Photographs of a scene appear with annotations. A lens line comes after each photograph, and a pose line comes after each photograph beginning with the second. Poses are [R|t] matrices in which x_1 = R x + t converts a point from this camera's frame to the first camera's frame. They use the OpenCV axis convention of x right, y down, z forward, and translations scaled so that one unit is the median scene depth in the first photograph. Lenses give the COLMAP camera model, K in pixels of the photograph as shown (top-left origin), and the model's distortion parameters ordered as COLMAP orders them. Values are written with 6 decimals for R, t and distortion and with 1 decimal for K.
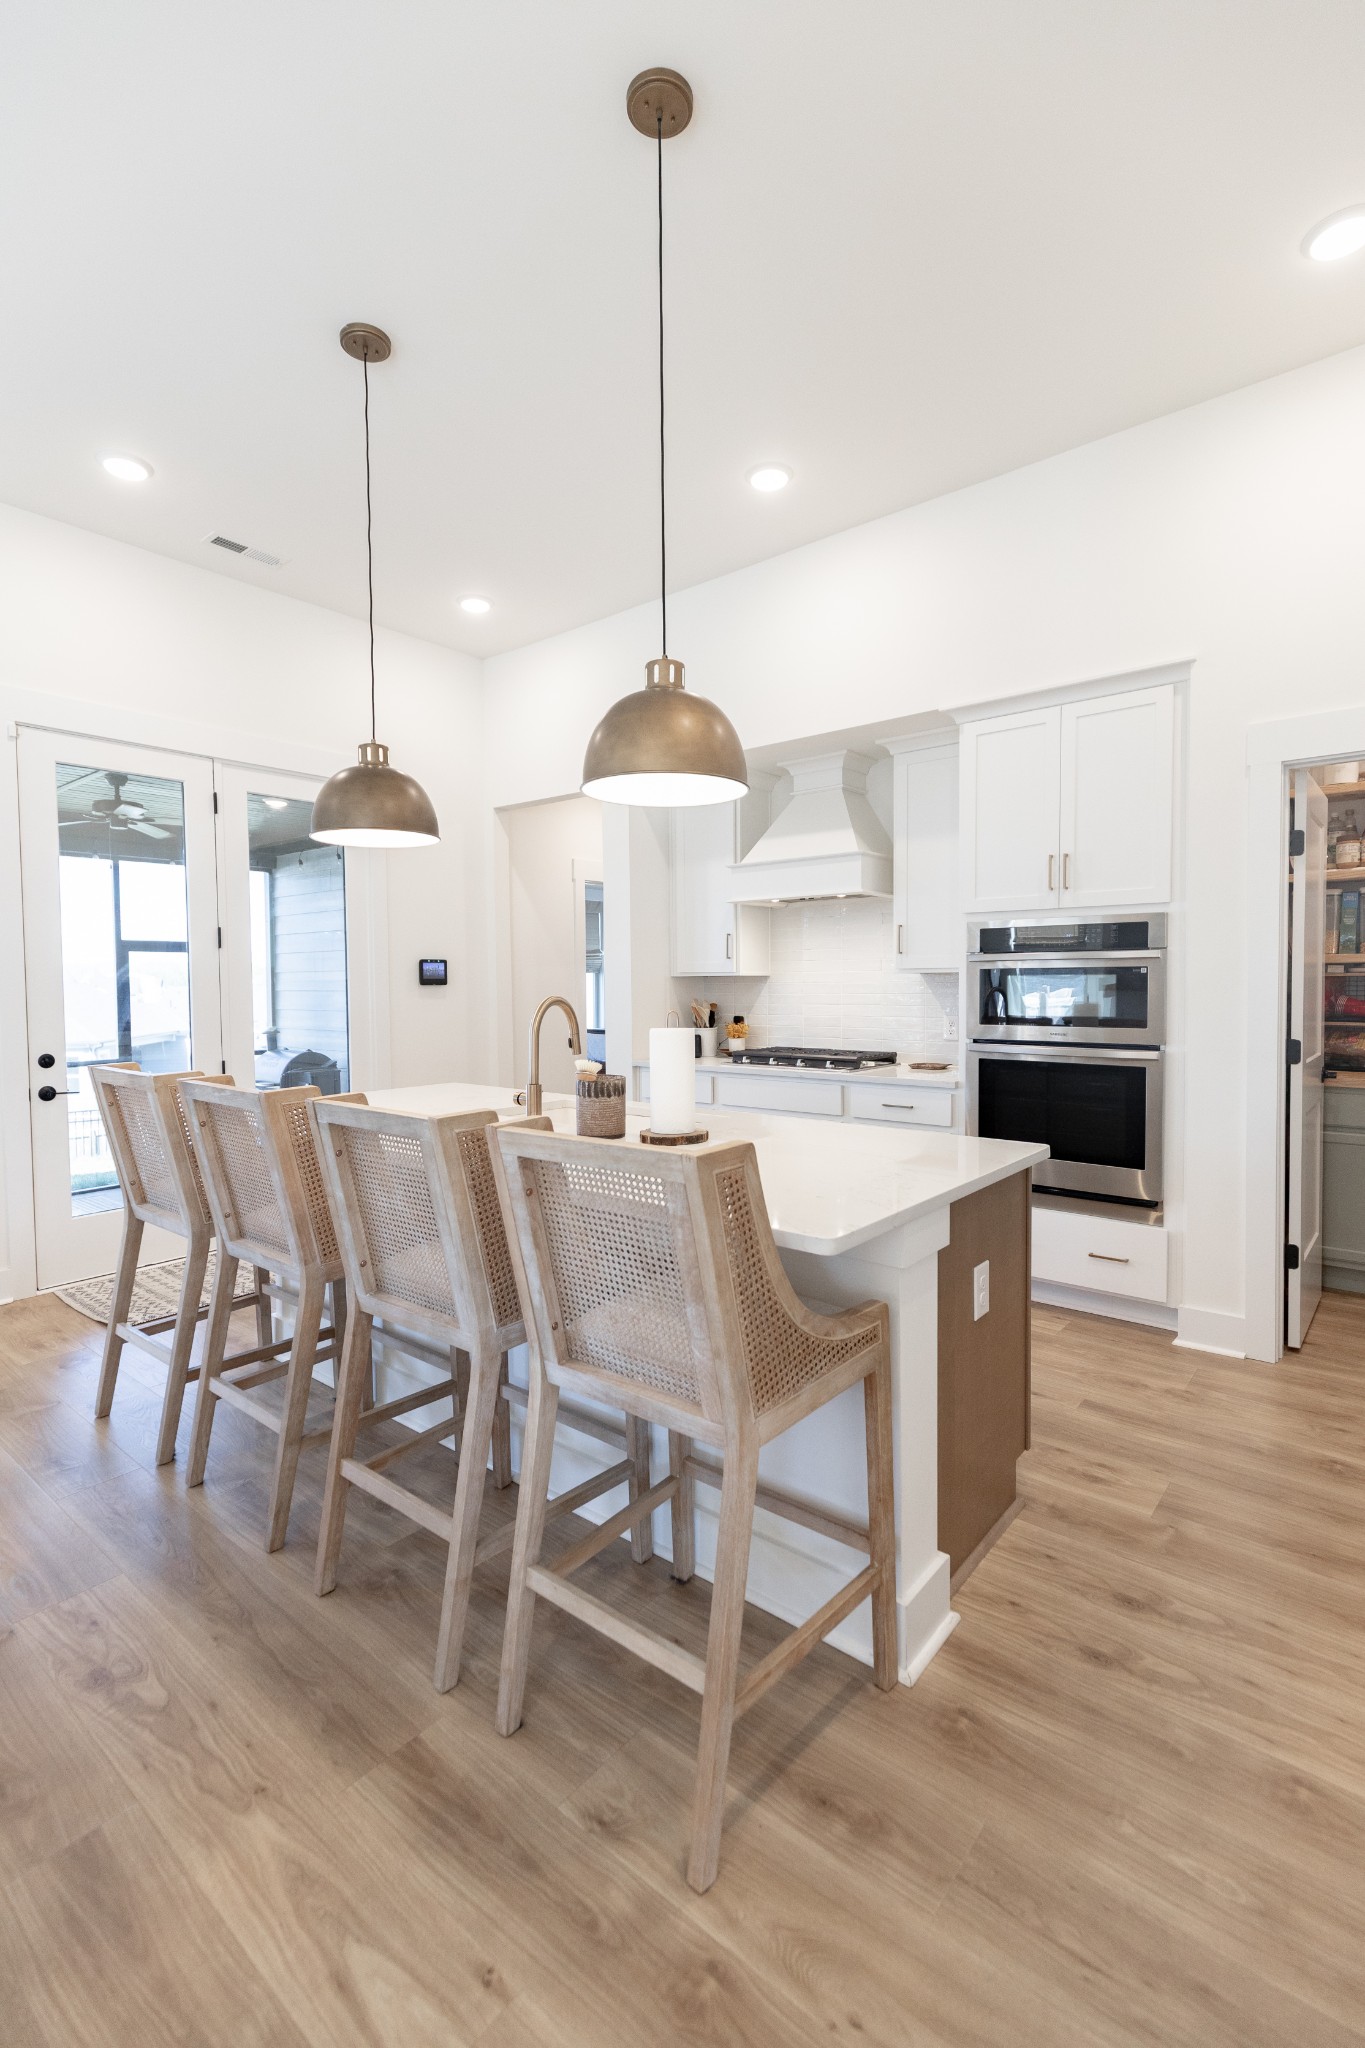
lens RADIAL K [[931.4, 0, 685.7], [0, 931.4, 1013.4], [0, 0, 1]] dist [0.023253, 0.000051]
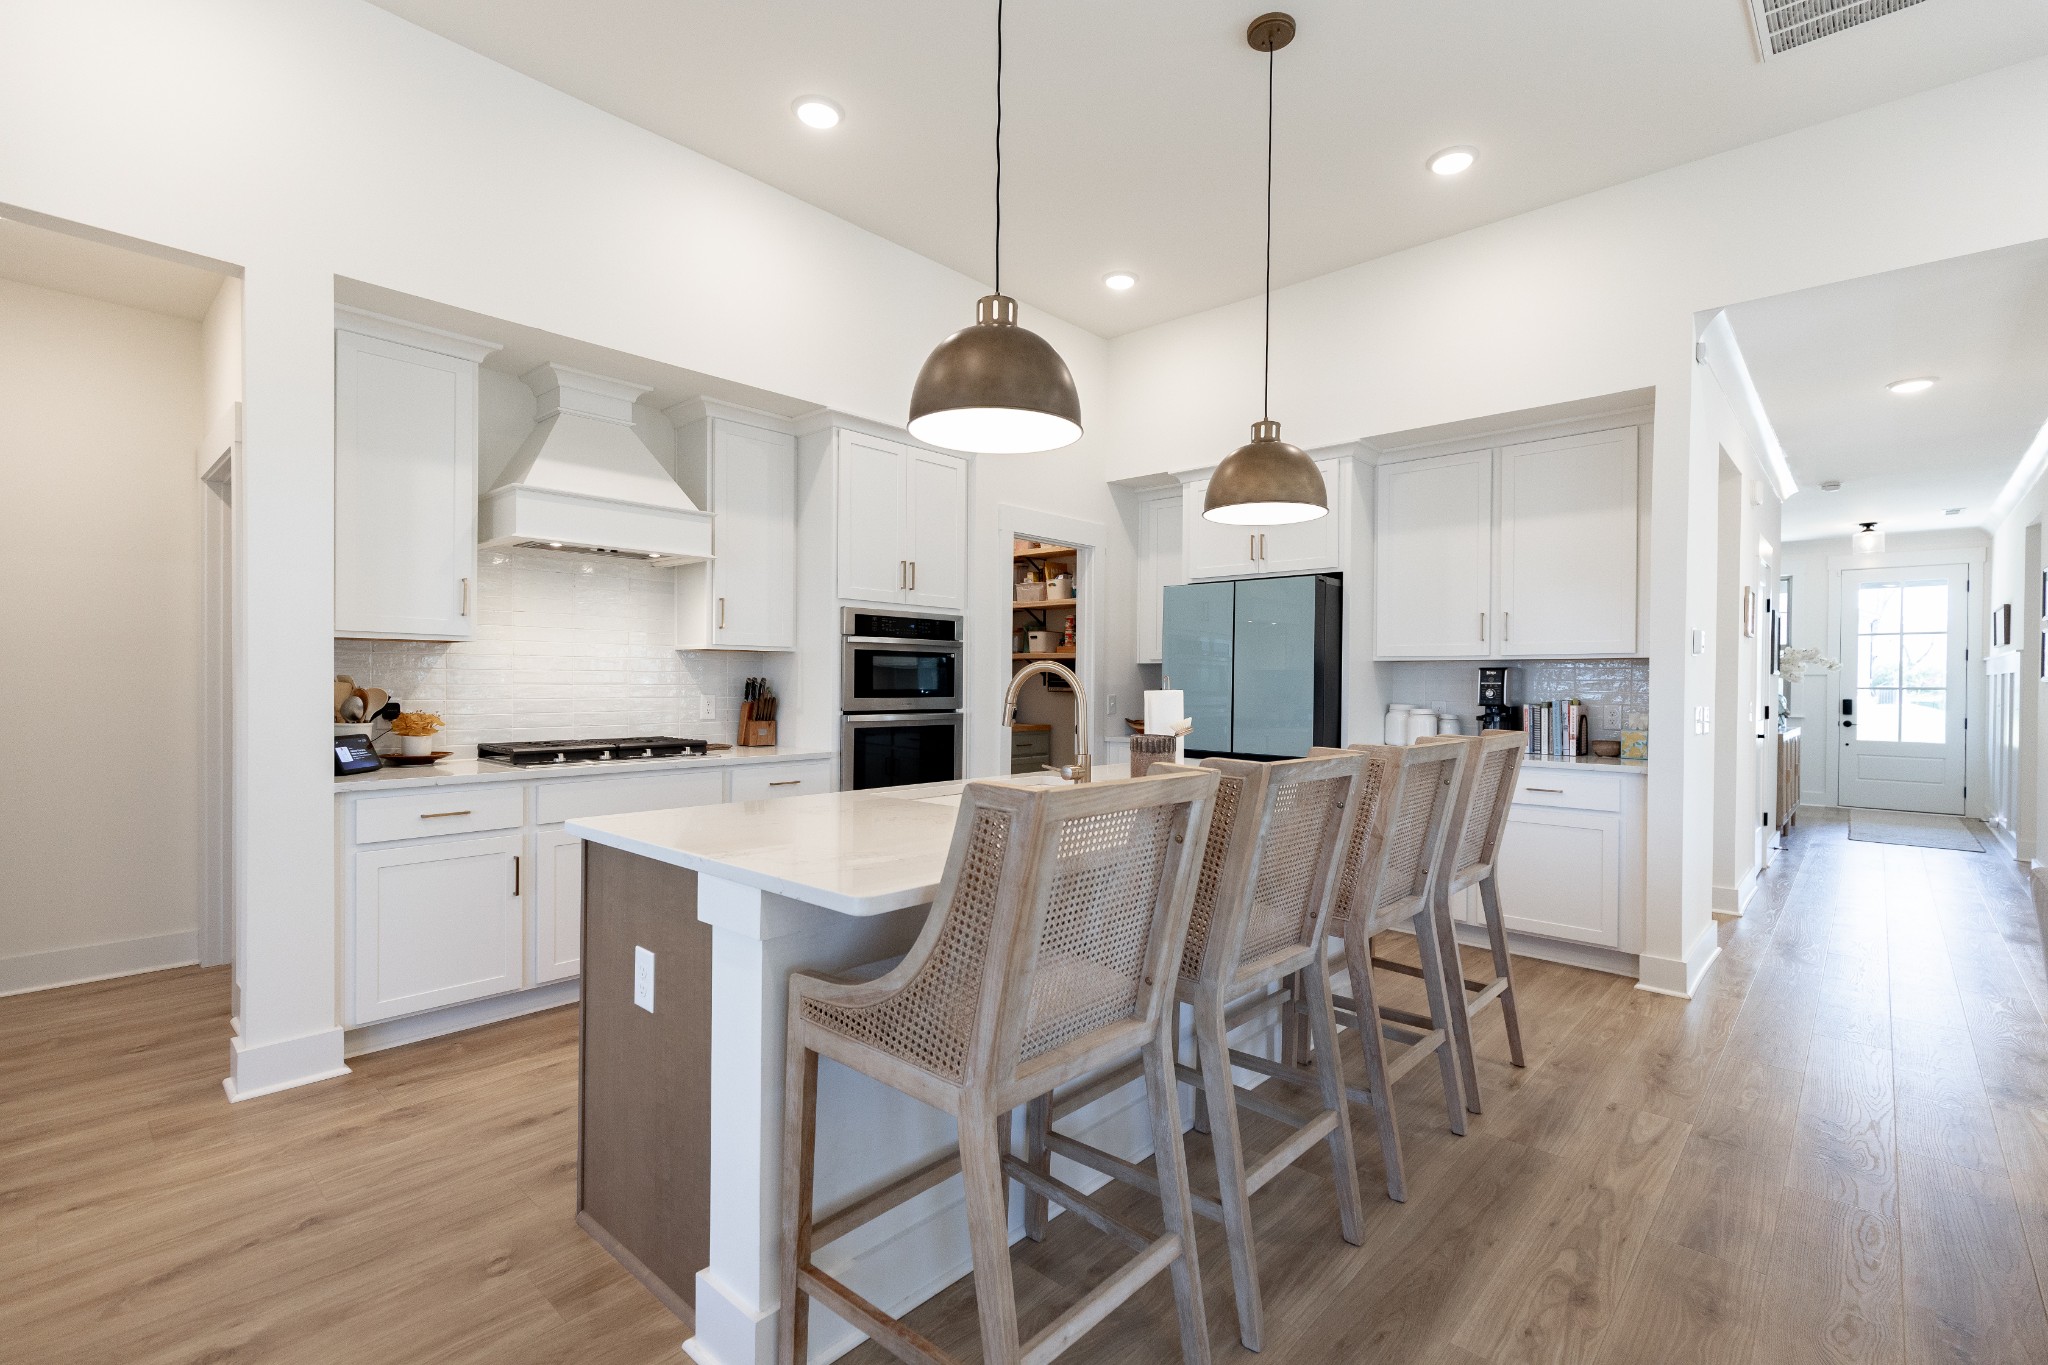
lens RADIAL K [[931.4, 0, 1025.9], [0, 931.4, 687.2], [0, 0, 1]] dist [0.023253, 0.000051]
pose [[0.039550, 0.001718, 0.999216, -1.598790], [0.023381, 0.999723, -0.002645, 0.014727], [-0.998944, 0.023467, 0.039499, 1.473162]]
